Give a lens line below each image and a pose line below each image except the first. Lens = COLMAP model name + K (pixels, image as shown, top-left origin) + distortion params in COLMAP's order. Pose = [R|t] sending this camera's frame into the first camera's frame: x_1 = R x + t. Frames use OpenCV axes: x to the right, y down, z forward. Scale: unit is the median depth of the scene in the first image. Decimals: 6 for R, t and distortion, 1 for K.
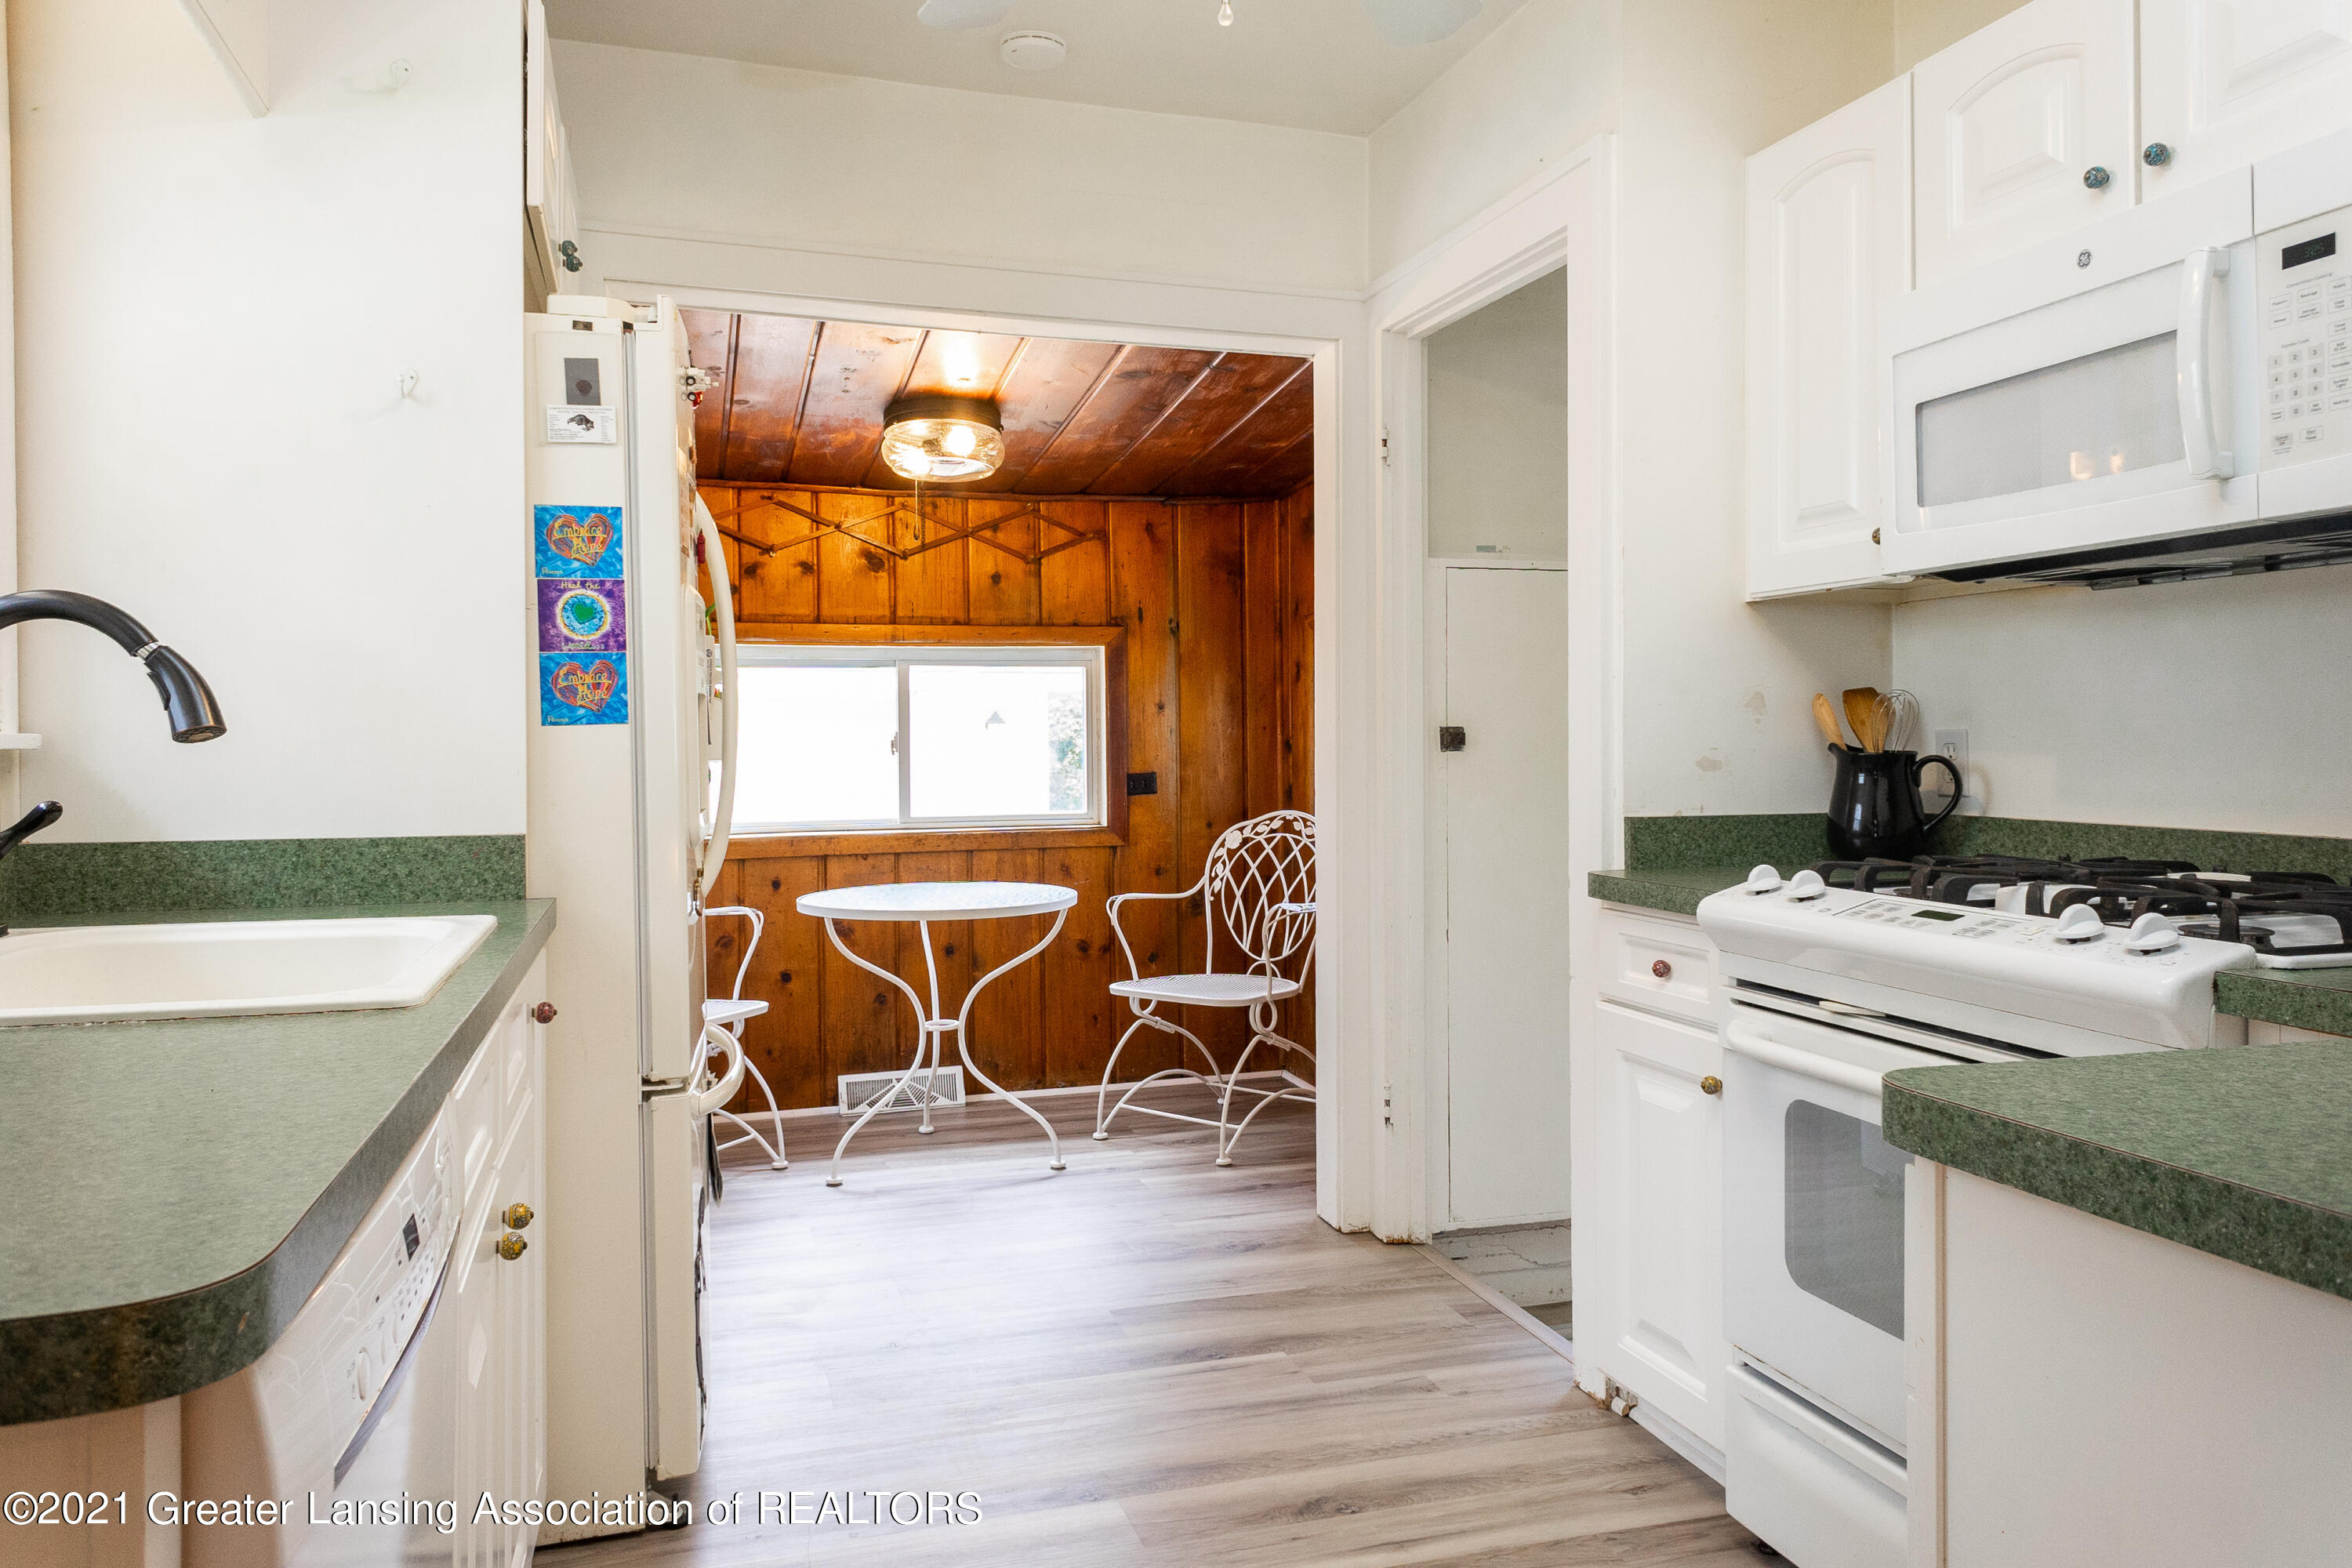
lens RADIAL K [[1645.0, 0, 1174.1], [0, 1645.0, 807.5], [0, 0, 1]] dist [0.044999, -0.004536]
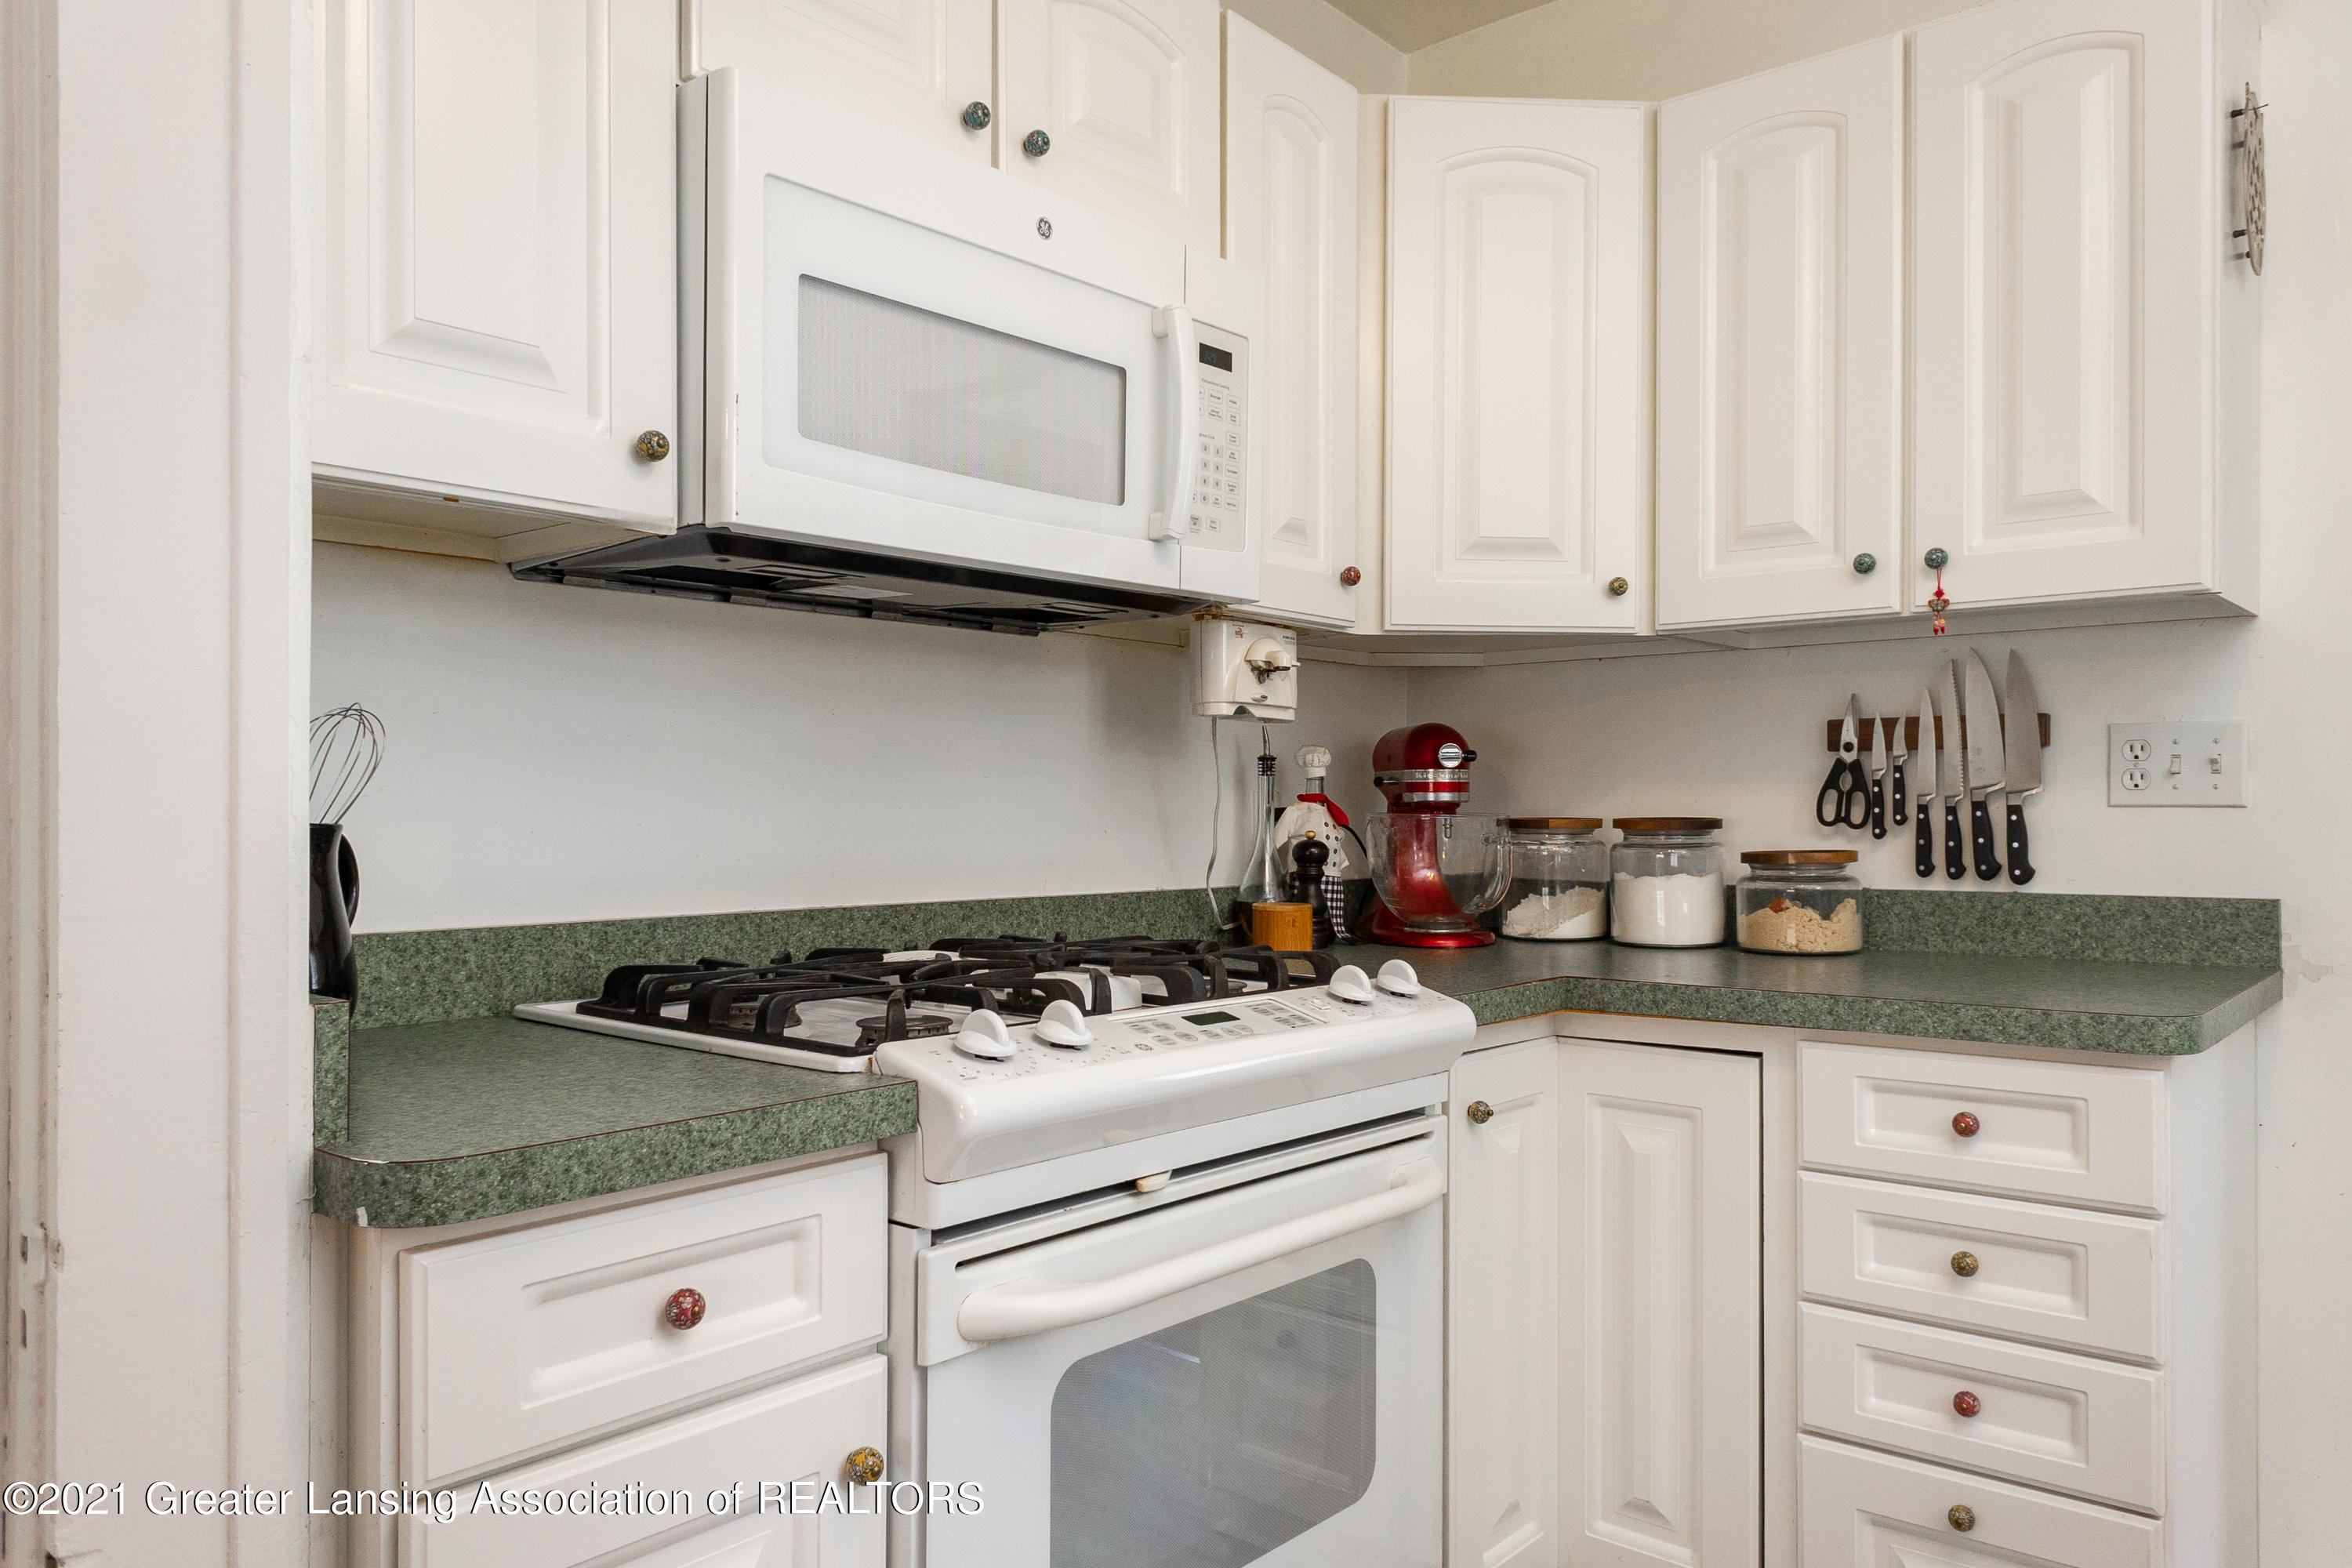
lens RADIAL K [[1645.0, 0, 1174.1], [0, 1645.0, 807.5], [0, 0, 1]] dist [0.044999, -0.004536]
pose [[-0.544514, 0.002144, 0.838749, -0.196198], [0.036077, 0.999131, 0.020867, -0.054628], [-0.837976, 0.041622, -0.544118, 1.475658]]
